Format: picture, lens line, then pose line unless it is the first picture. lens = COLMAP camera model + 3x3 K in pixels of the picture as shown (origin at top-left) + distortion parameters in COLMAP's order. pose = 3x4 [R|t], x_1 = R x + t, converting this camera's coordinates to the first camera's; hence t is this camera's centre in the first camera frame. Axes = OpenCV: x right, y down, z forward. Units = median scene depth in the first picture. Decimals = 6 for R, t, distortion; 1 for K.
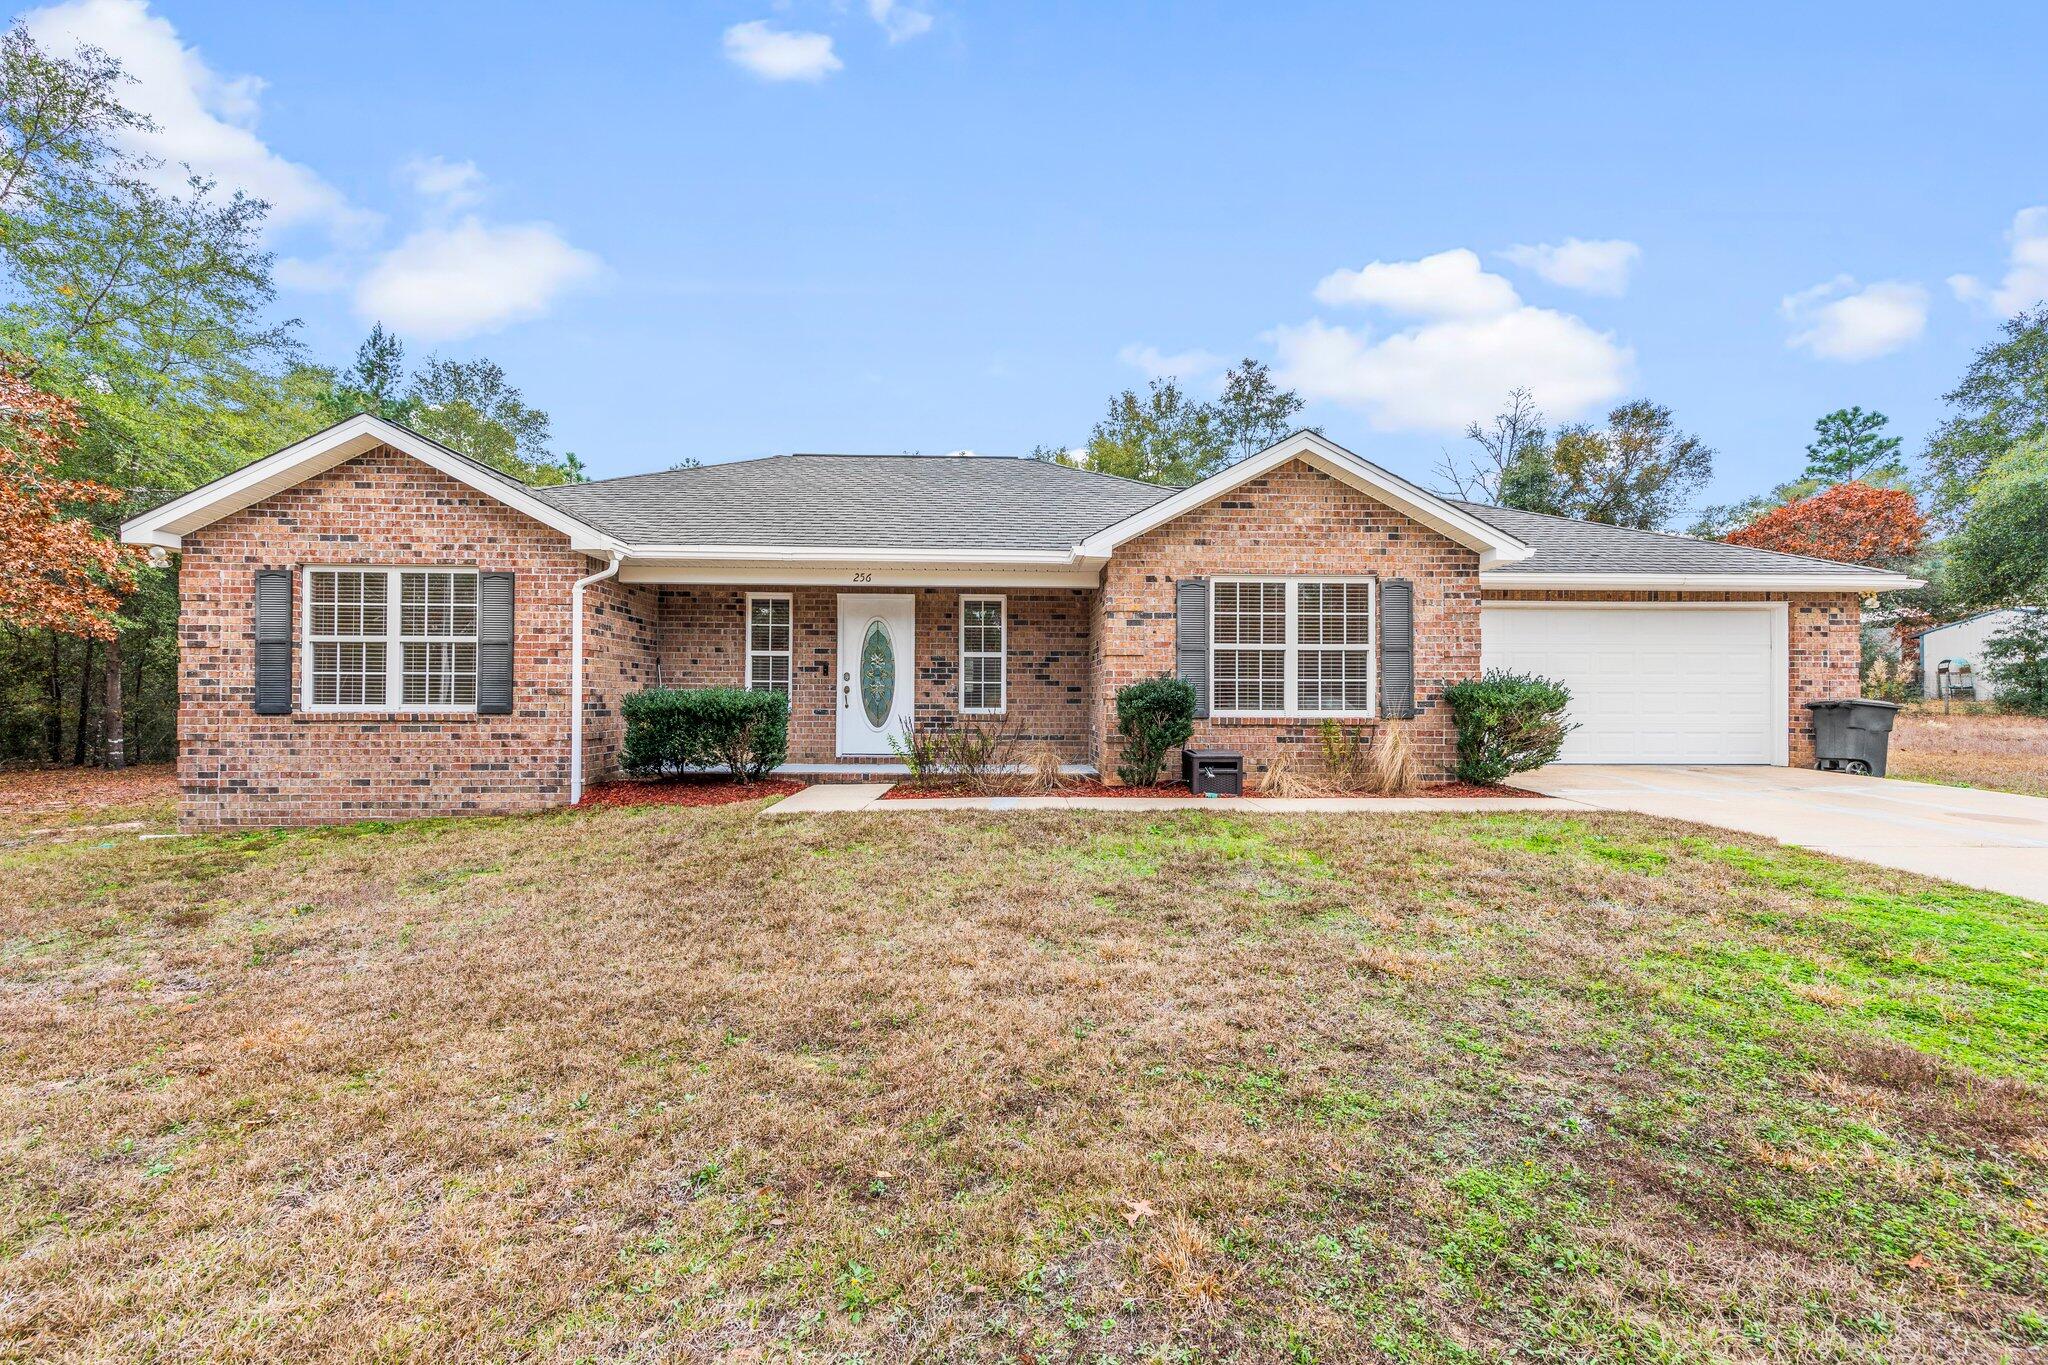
lens RADIAL K [[839.8, 0, 1030.0], [0, 839.8, 685.6], [0, 0, 1]] dist [0.006404, 0.000154]
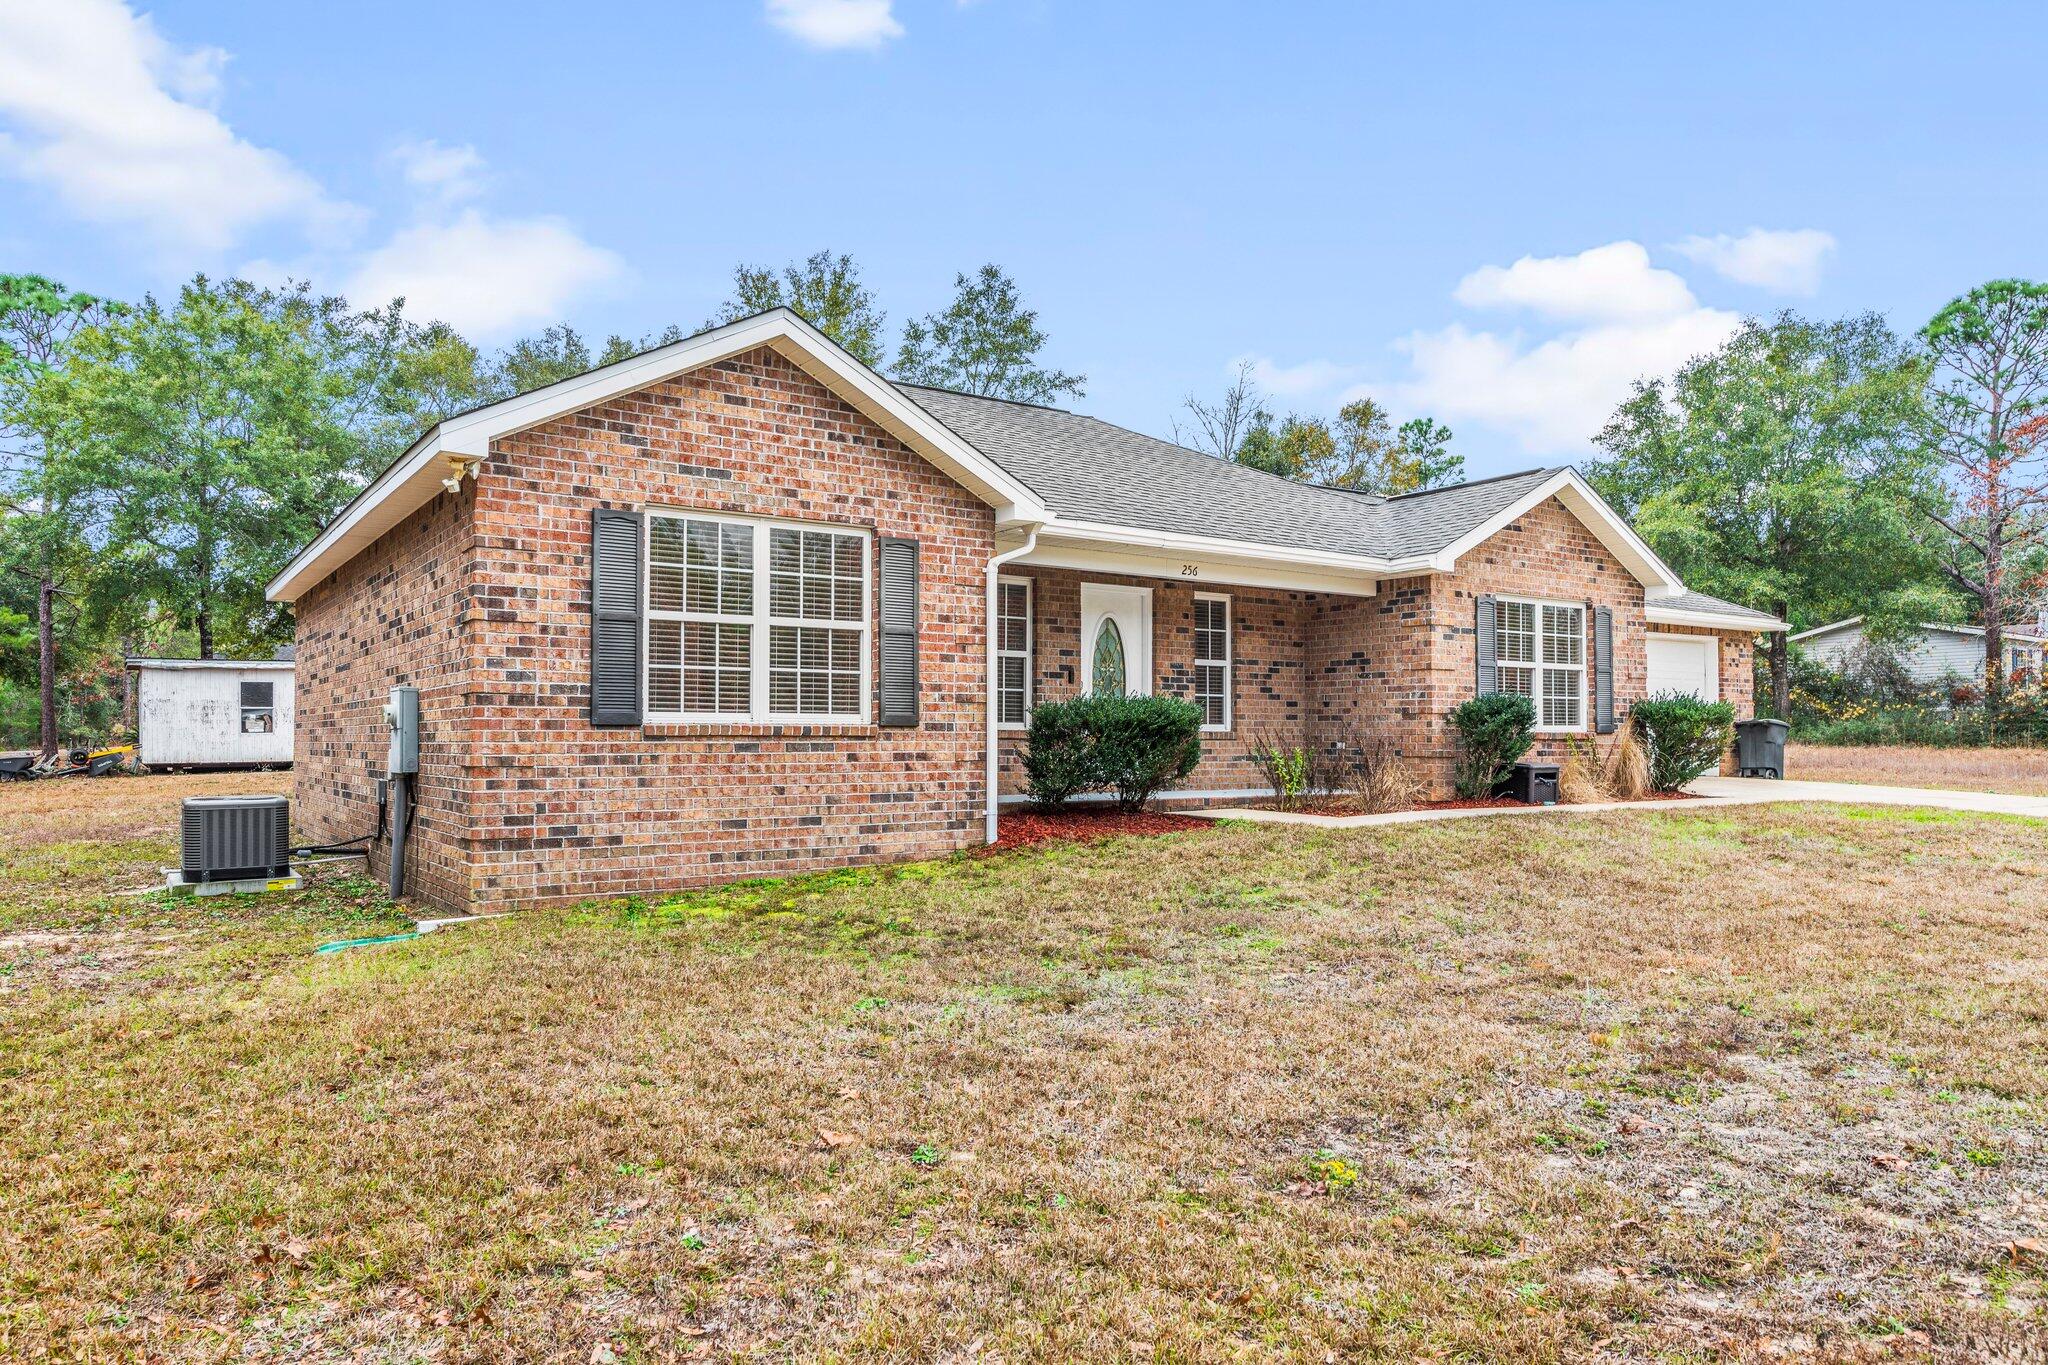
lens RADIAL K [[1342.1, 0, 1030.7], [0, 1342.1, 687.2], [0, 0, 1]] dist [0.004517, 0.002943]
pose [[0.838863, 0.018118, 0.544041, -1.147184], [-0.009471, 0.999780, -0.018693, 0.018910], [-0.544260, 0.010528, 0.838850, -0.065569]]
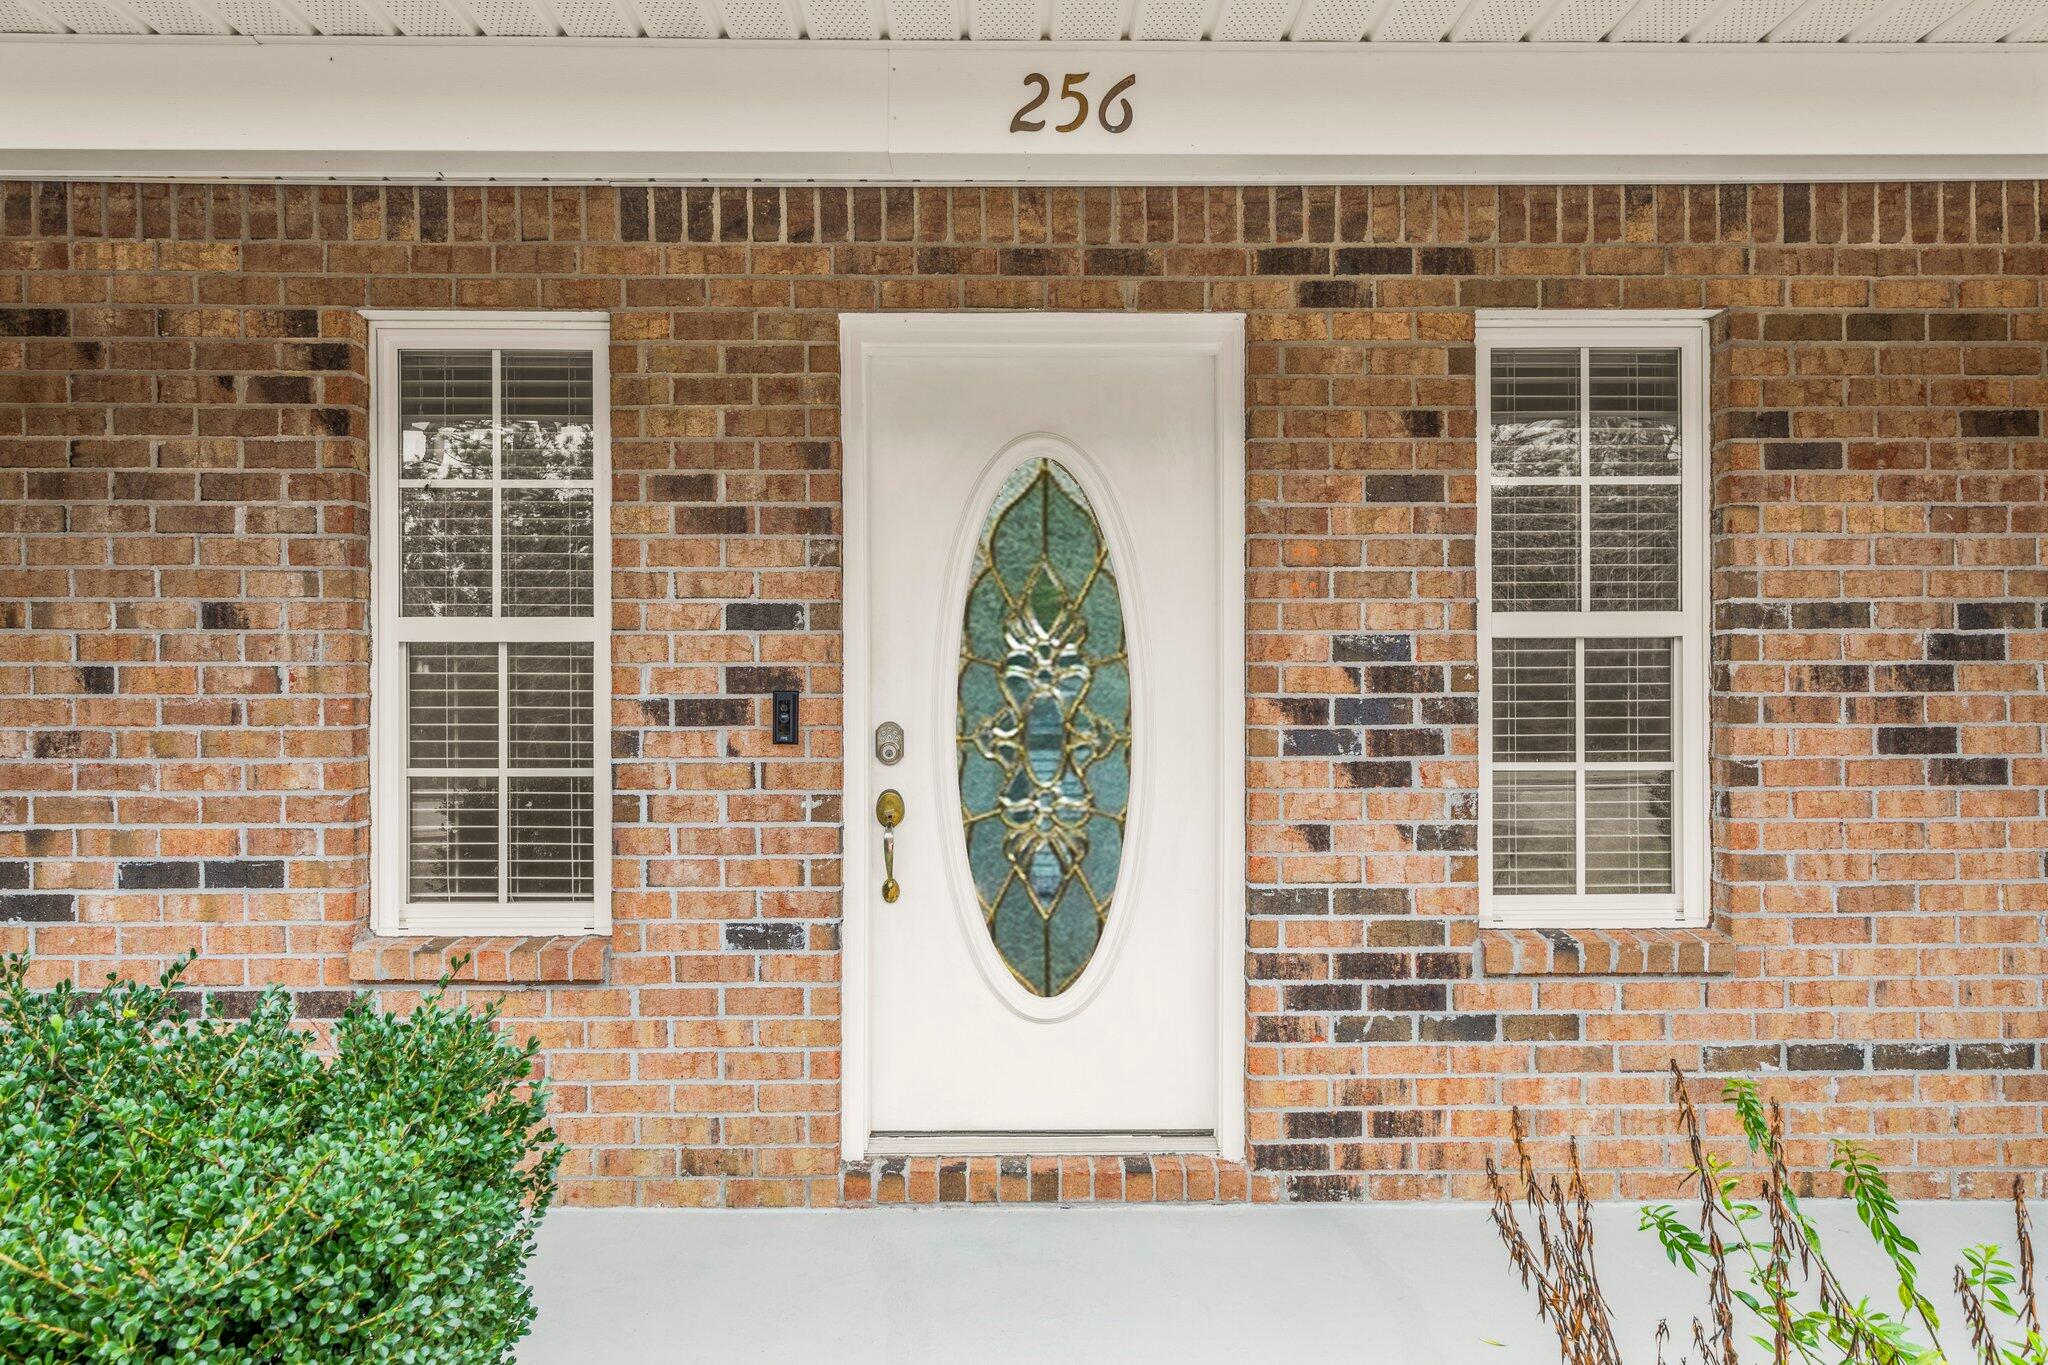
lens RADIAL K [[1342.1, 0, 1030.7], [0, 1342.1, 687.2], [0, 0, 1]] dist [0.004517, 0.002943]
pose [[0.999824, -0.009888, -0.015915, -0.215292], [0.010220, 0.999729, 0.020924, -0.036271], [0.015704, -0.021083, 0.999654, 0.821284]]
